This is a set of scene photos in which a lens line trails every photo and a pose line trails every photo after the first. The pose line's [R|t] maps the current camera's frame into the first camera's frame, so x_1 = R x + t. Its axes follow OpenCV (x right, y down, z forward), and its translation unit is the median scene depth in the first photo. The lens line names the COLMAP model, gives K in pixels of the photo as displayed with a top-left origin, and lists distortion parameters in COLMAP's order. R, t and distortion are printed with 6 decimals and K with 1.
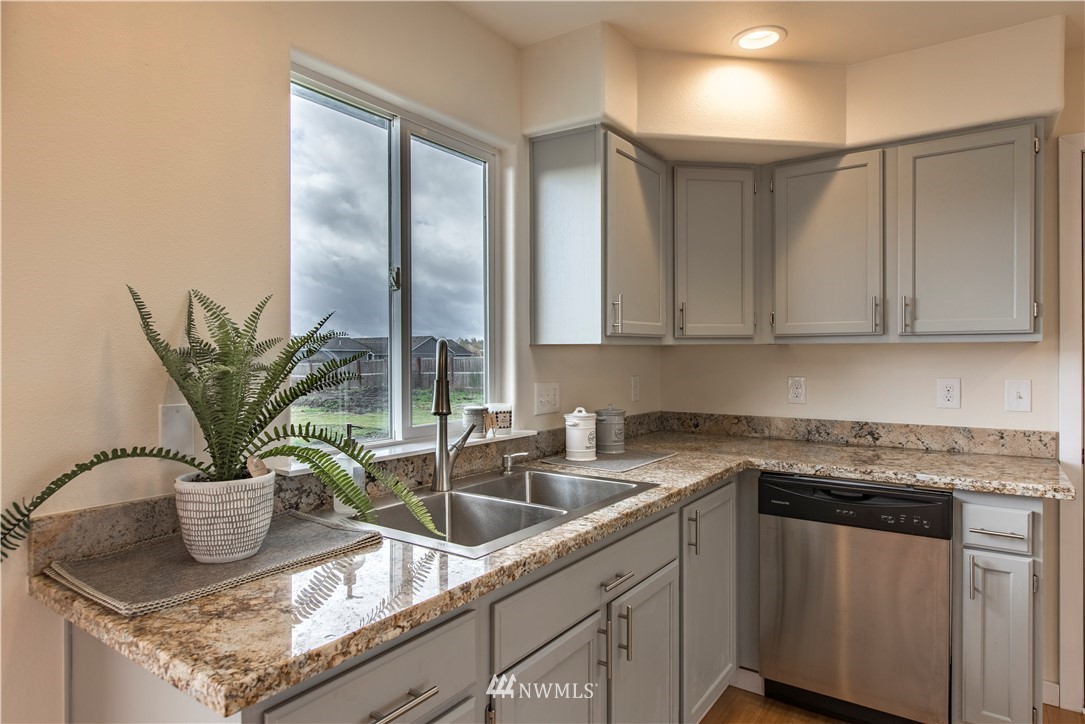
lens RADIAL K [[629.2, 0, 542.9], [0, 629.2, 359.2], [0, 0, 1]] dist [-0.000394, -0.000940]
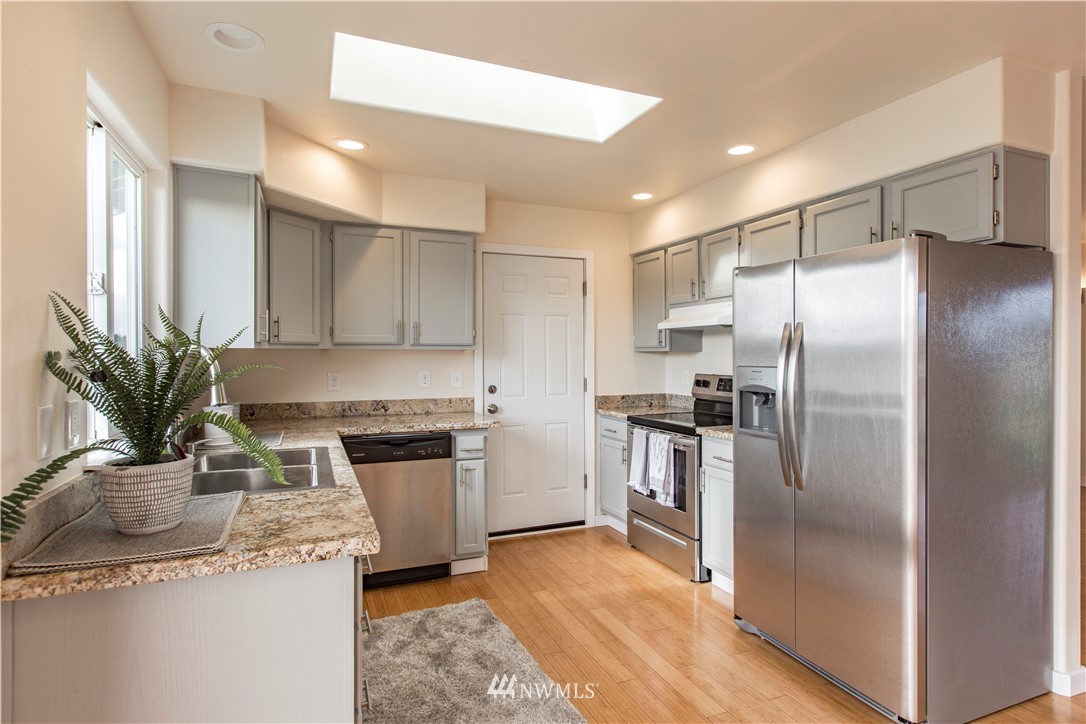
lens RADIAL K [[565.7, 0, 544.0], [0, 565.7, 358.7], [0, 0, 1]] dist [-0.001742, -0.000747]
pose [[0.536978, -0.003230, 0.843590, -0.574313], [0.004338, 0.999990, 0.001067, -0.001874], [-0.843585, 0.003086, 0.536987, -0.109135]]
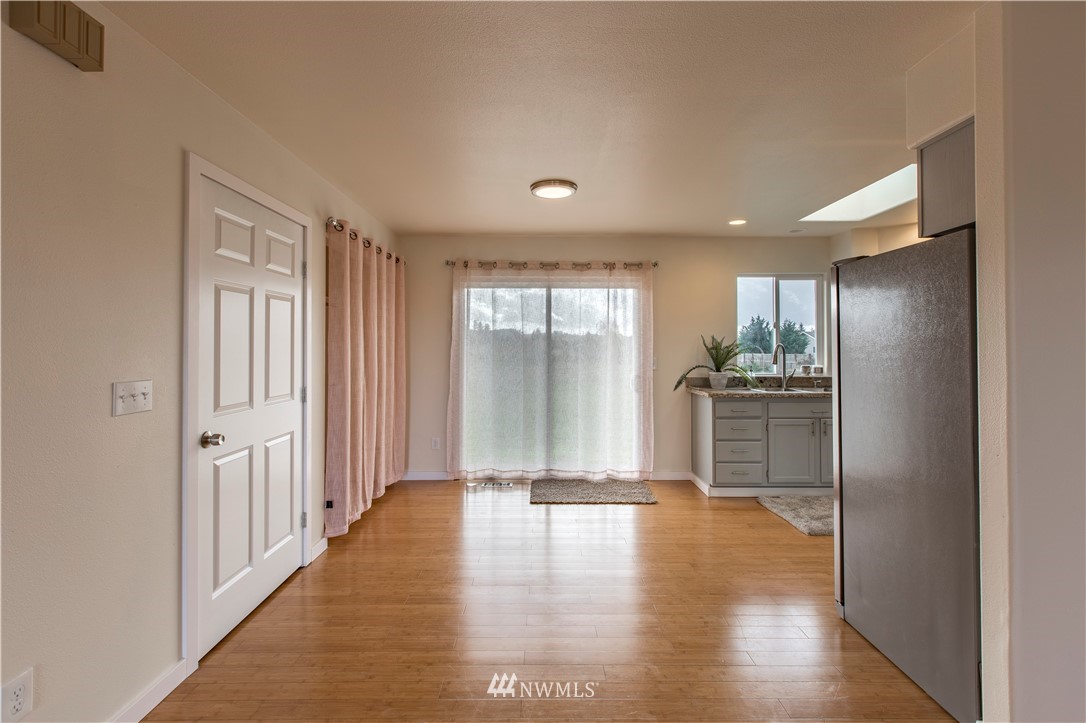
lens RADIAL K [[484.2, 0, 540.4], [0, 484.2, 341.2], [0, 0, 1]] dist [-0.000860, 0.000158]
pose [[0.572811, -0.008672, -0.819641, 1.068135], [-0.005259, 0.999885, -0.014254, 0.000450], [0.819670, 0.012475, 0.572700, -1.367931]]
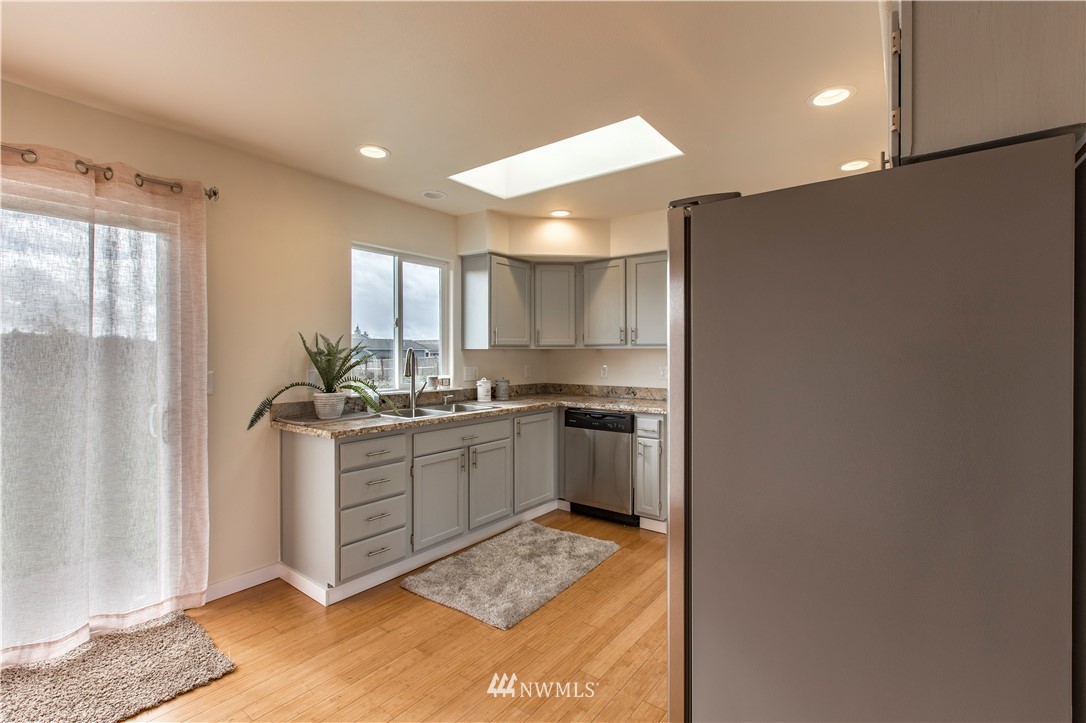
lens RADIAL K [[488.5, 0, 541.8], [0, 488.5, 358.3], [0, 0, 1]] dist [-0.000376, 0.000122]
pose [[0.999168, 0.002857, -0.040676, 0.372878], [-0.002720, 0.999990, 0.003408, 0.002570], [0.040685, -0.003294, 0.999167, -0.792638]]
